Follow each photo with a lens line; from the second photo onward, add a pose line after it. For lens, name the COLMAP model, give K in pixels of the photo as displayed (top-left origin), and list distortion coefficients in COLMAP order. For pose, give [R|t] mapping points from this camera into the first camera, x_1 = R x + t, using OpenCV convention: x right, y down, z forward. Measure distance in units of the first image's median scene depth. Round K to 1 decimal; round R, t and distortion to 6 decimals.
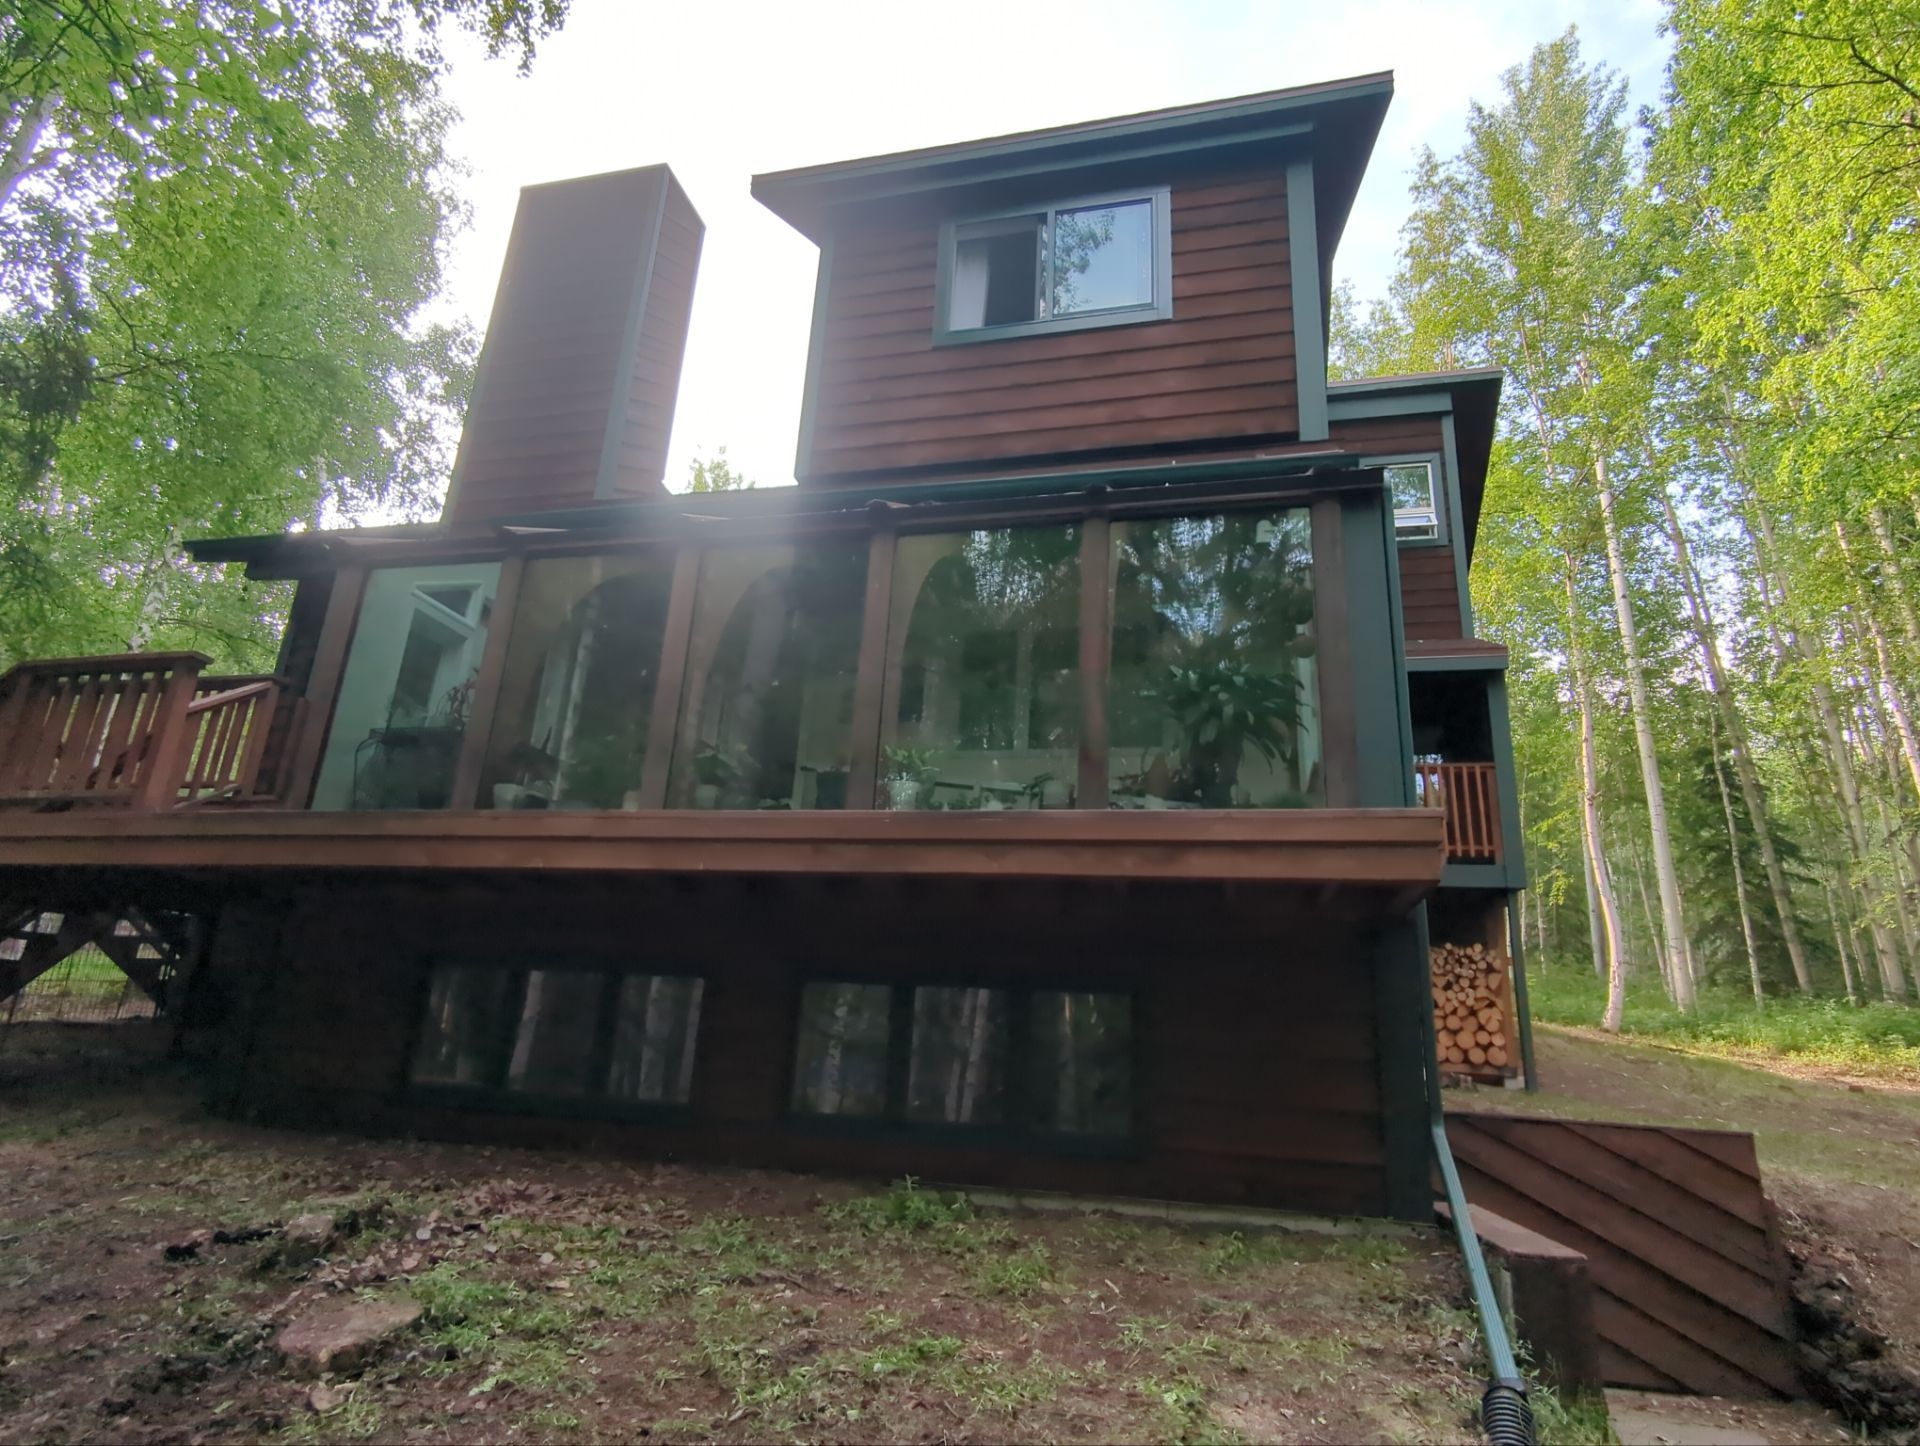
lens RADIAL K [[1061.3, 0, 960.0], [0, 1061.3, 723.0], [0, 0, 1]] dist [-0.001430, -0.000640]
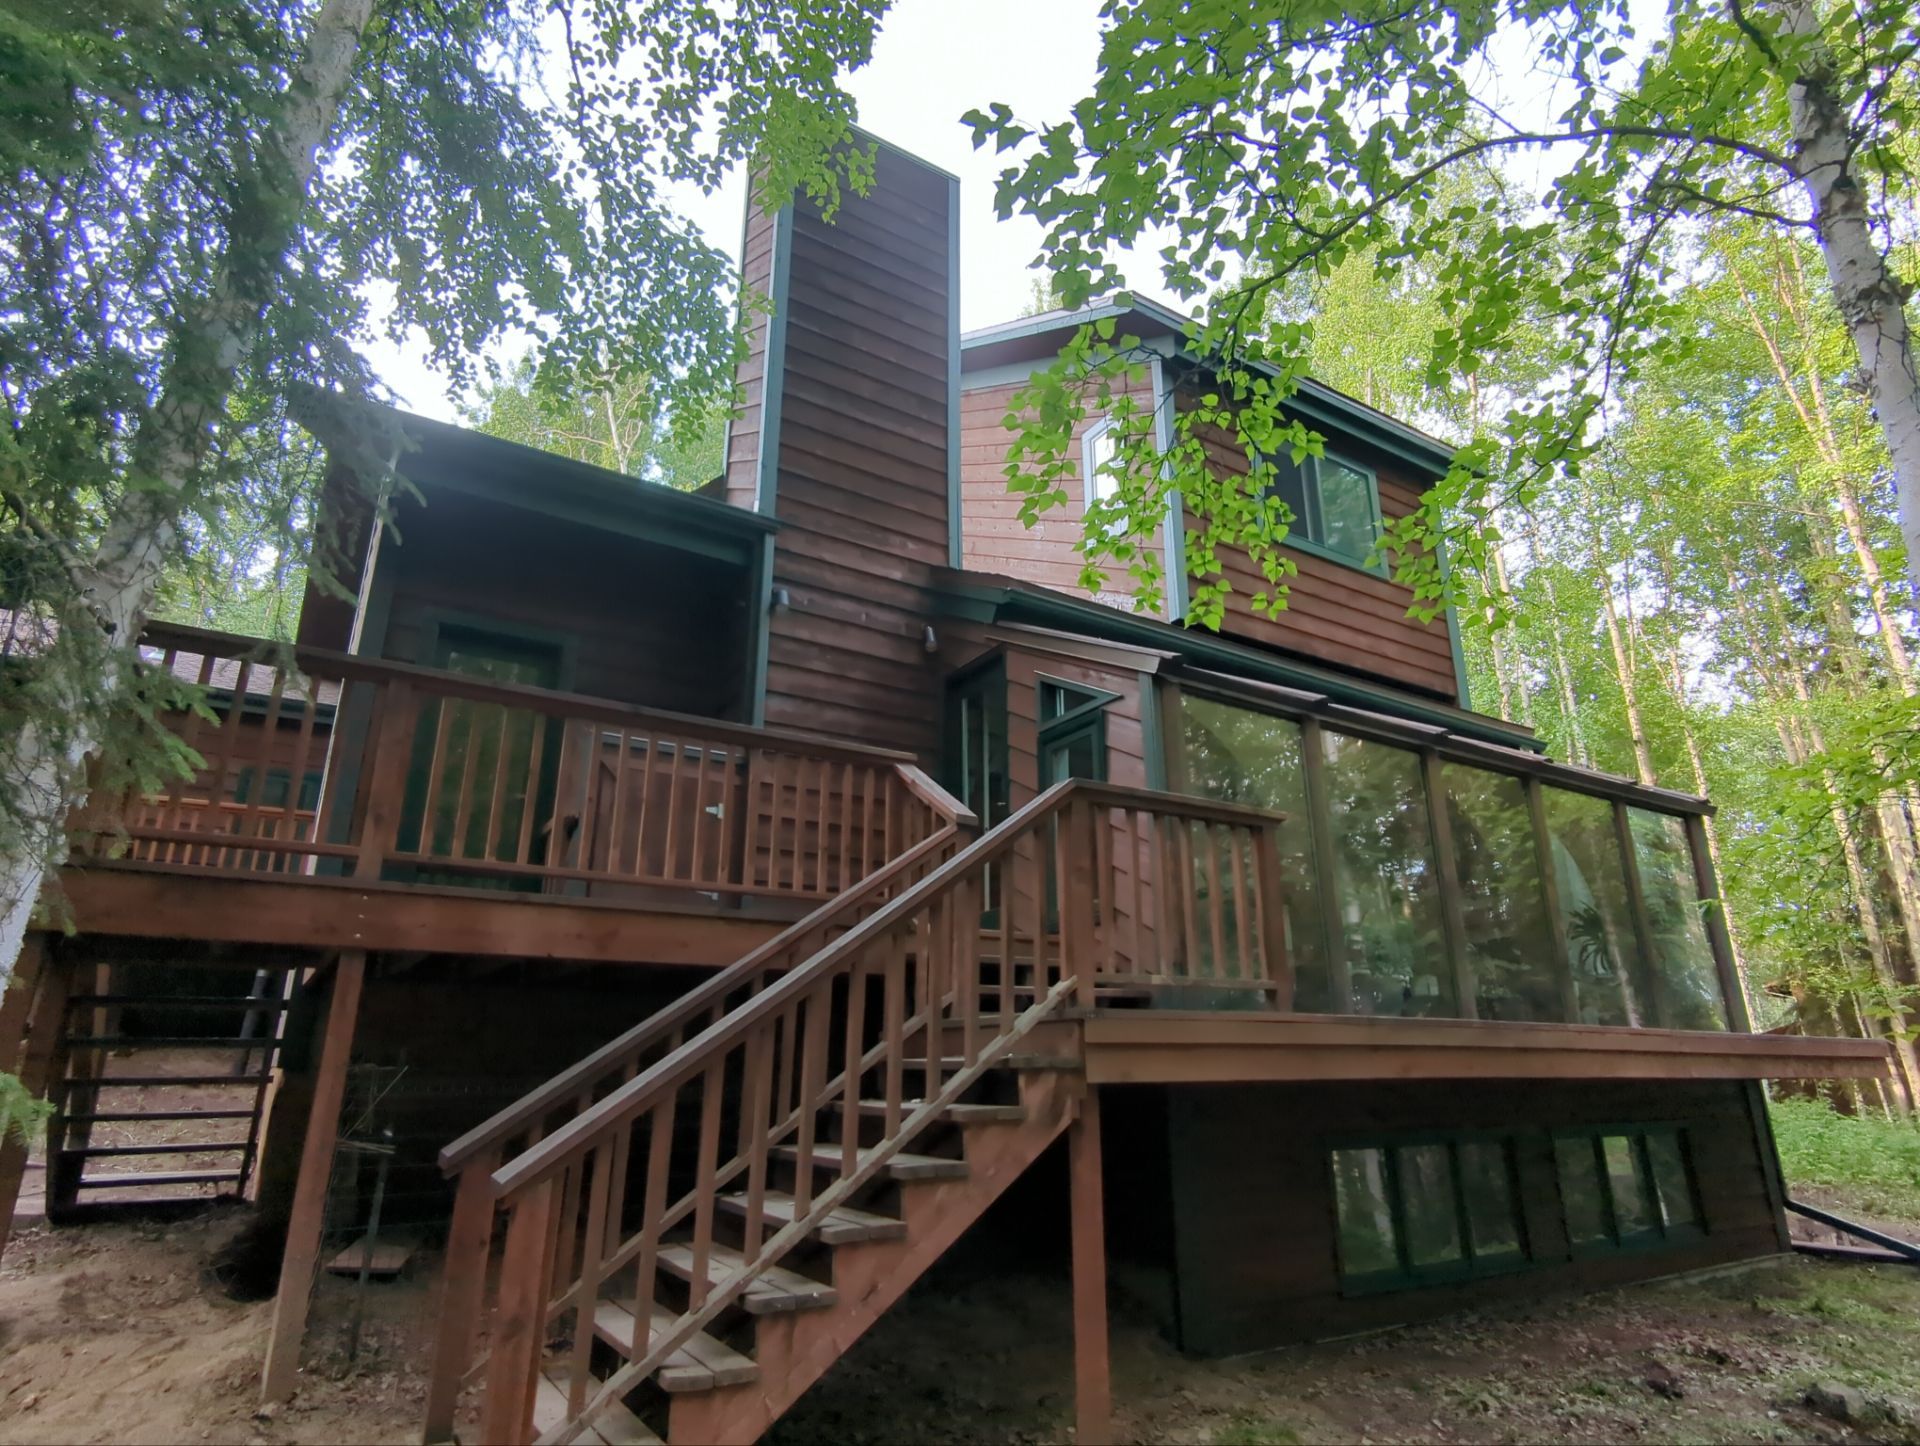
lens RADIAL K [[1061.3, 0, 960.0], [0, 1061.3, 723.0], [0, 0, 1]] dist [-0.001430, -0.000640]
pose [[0.689061, 0.174815, 0.703303, -1.128890], [-0.181474, 0.981173, -0.066083, -0.024359], [-0.701614, -0.082096, 0.707812, 0.449465]]
